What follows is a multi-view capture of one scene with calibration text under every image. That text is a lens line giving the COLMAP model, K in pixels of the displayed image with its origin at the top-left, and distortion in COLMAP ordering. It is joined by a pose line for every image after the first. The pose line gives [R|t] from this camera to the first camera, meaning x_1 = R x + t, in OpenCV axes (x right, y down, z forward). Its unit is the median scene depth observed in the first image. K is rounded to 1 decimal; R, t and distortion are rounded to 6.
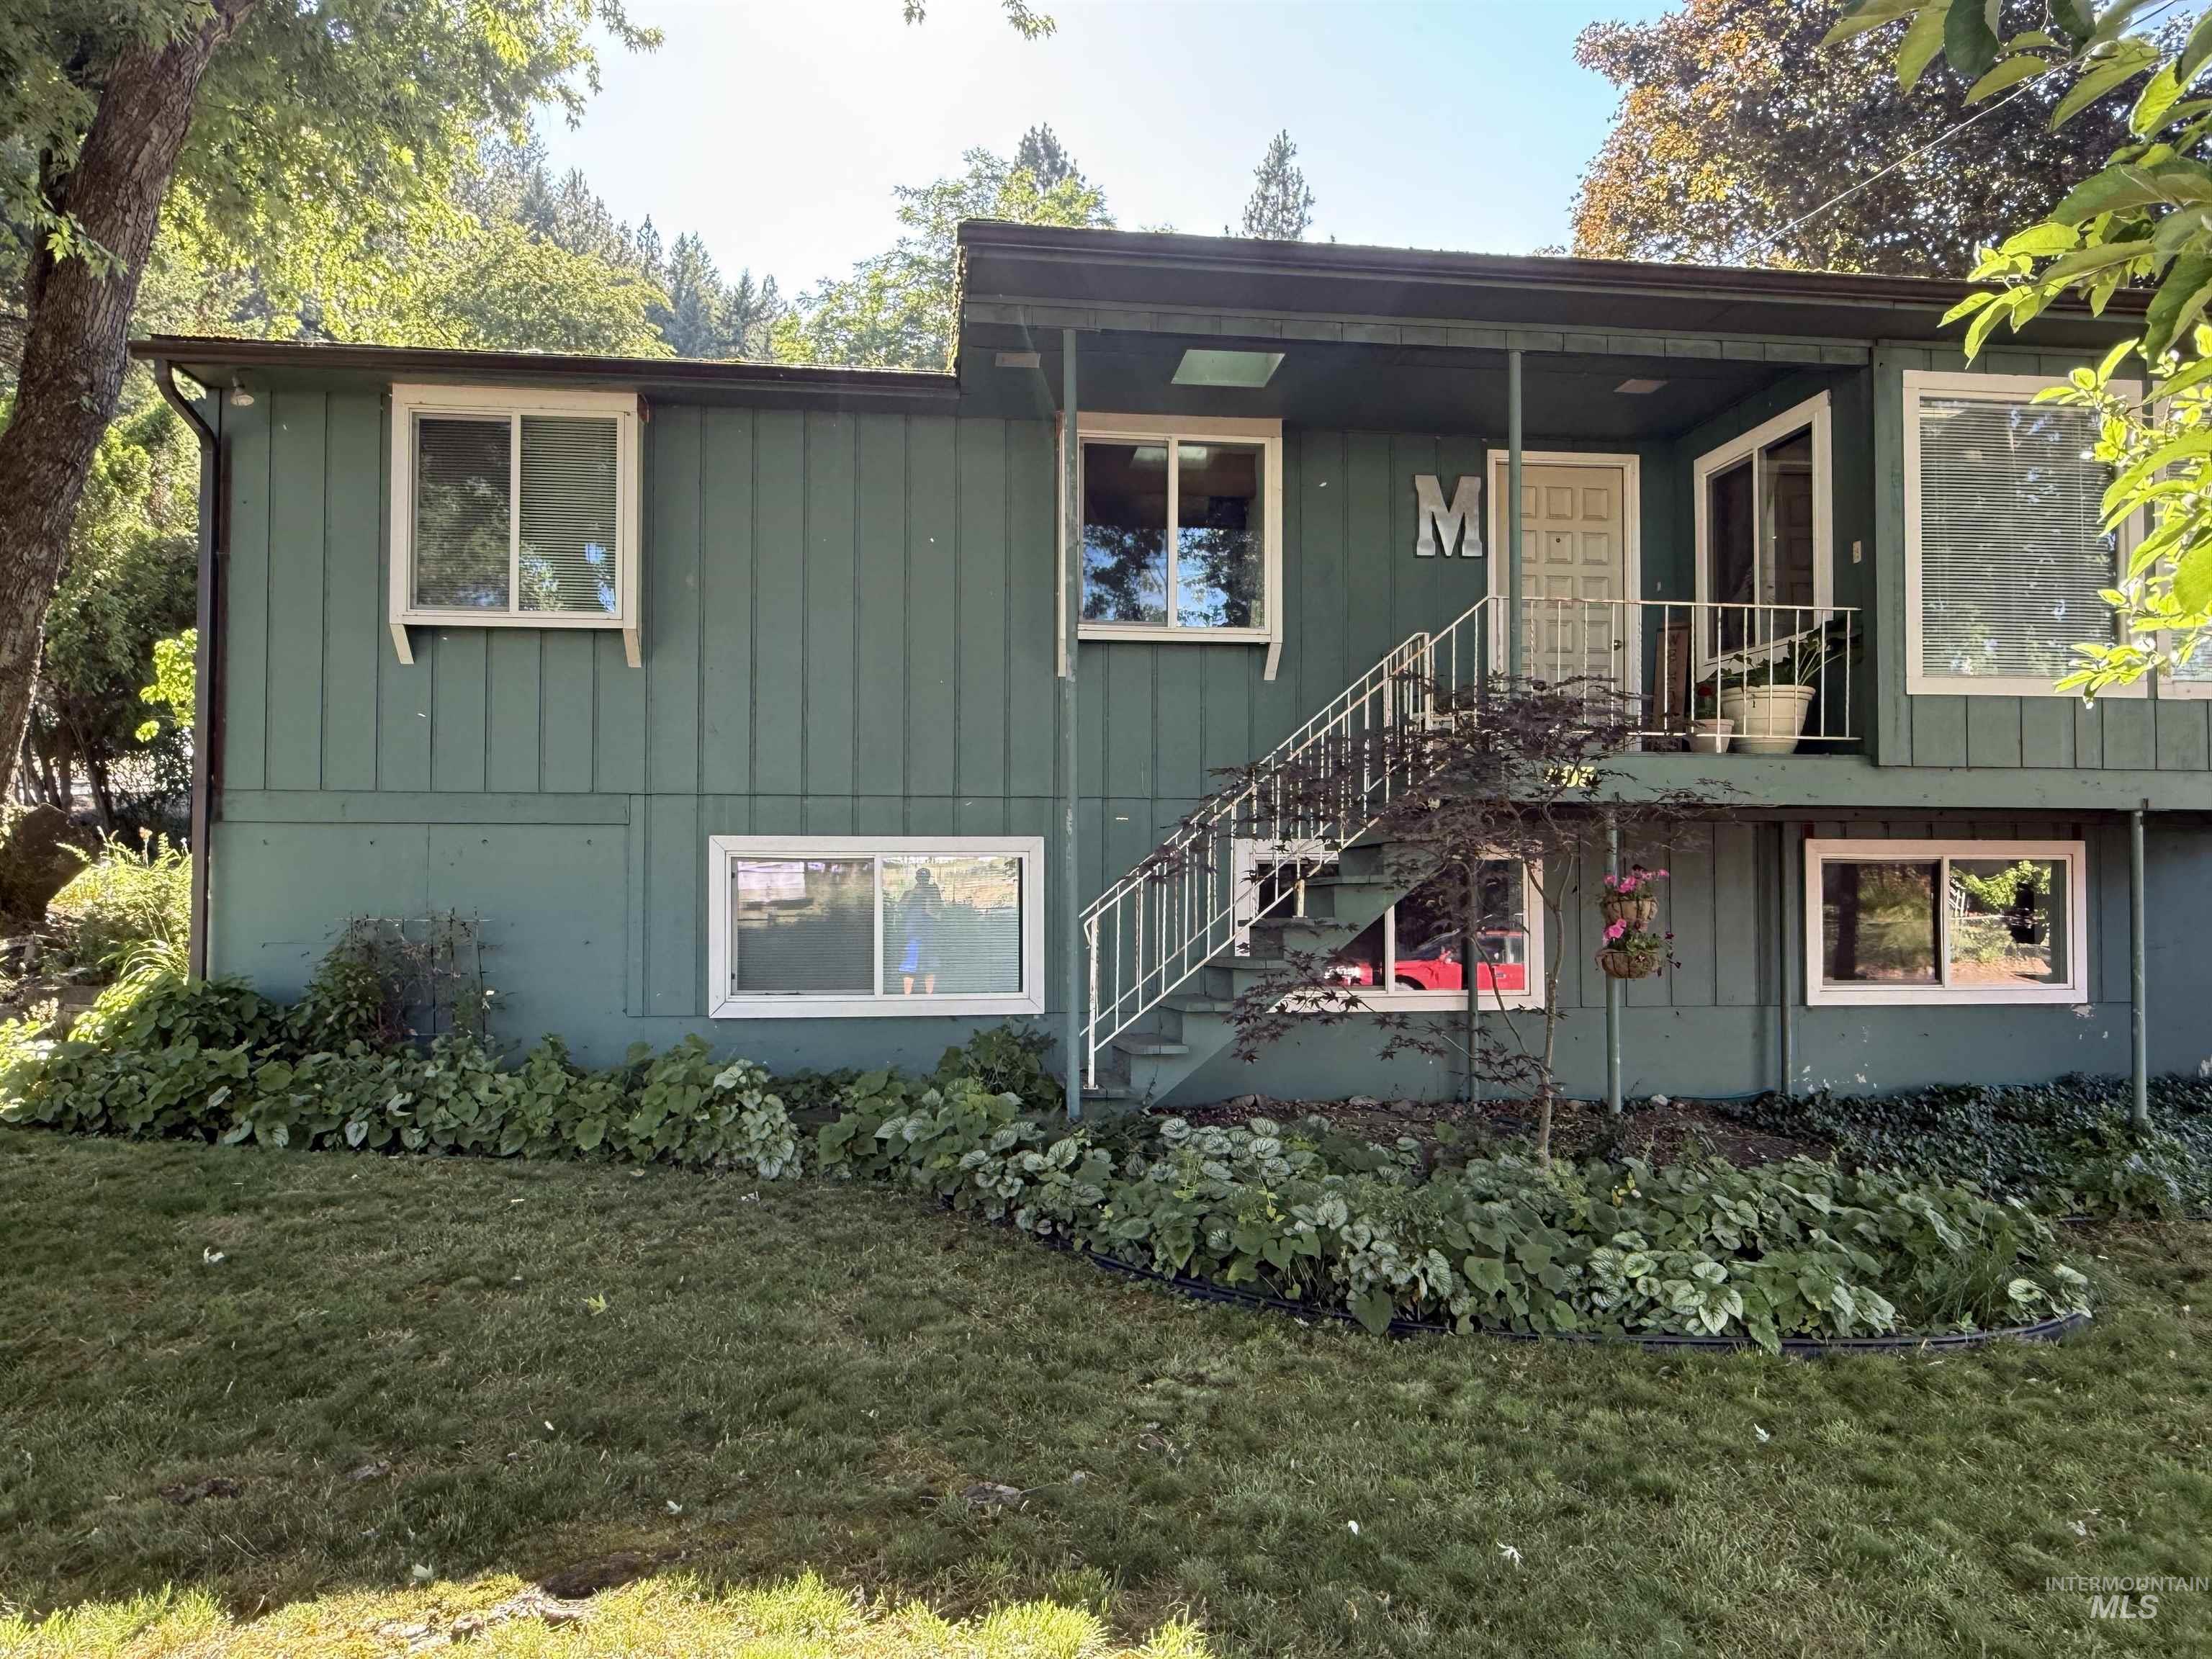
lens RADIAL K [[1452.9, 0, 1088.8], [0, 1452.9, 772.1], [0, 0, 1]] dist [-0.009543, -0.000559]
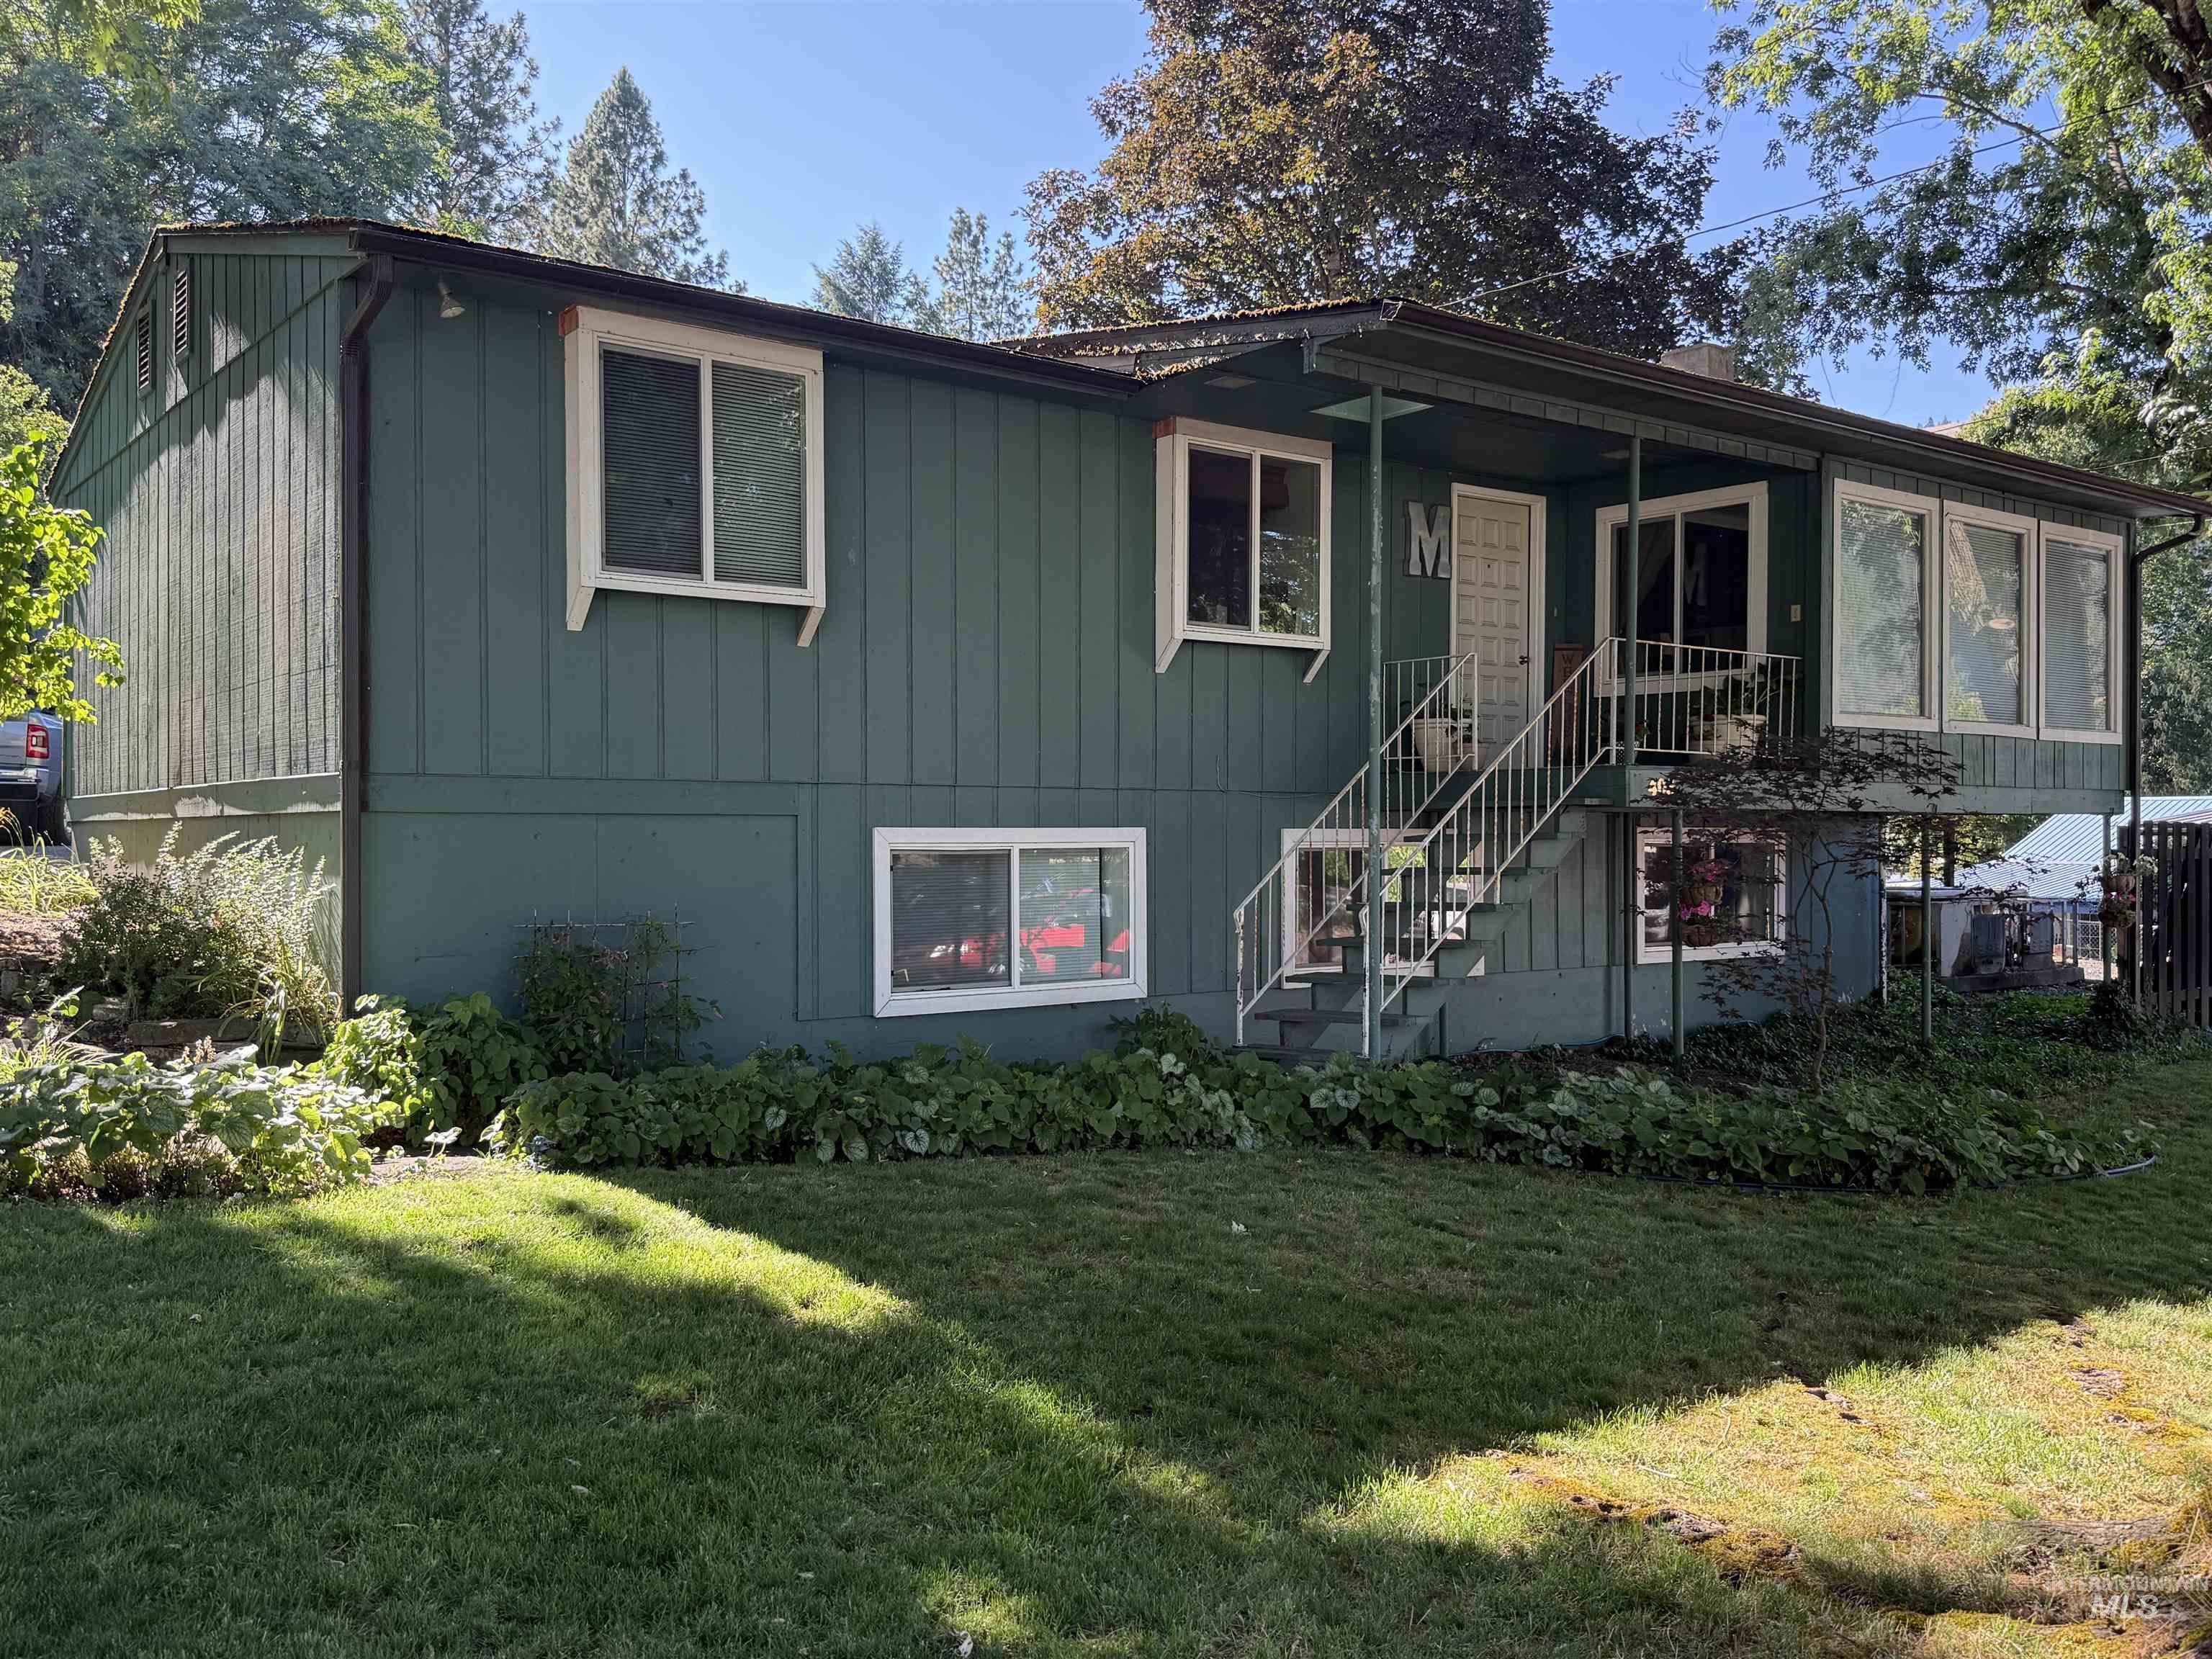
lens RADIAL K [[1888.7, 0, 1107.7], [0, 1888.7, 833.5], [0, 0, 1]] dist [0.038486, -0.000760]
pose [[0.855493, -0.003218, 0.517804, -0.779868], [-0.024315, 0.998628, 0.046378, -0.013938], [-0.517243, -0.052267, 0.854241, -0.140165]]
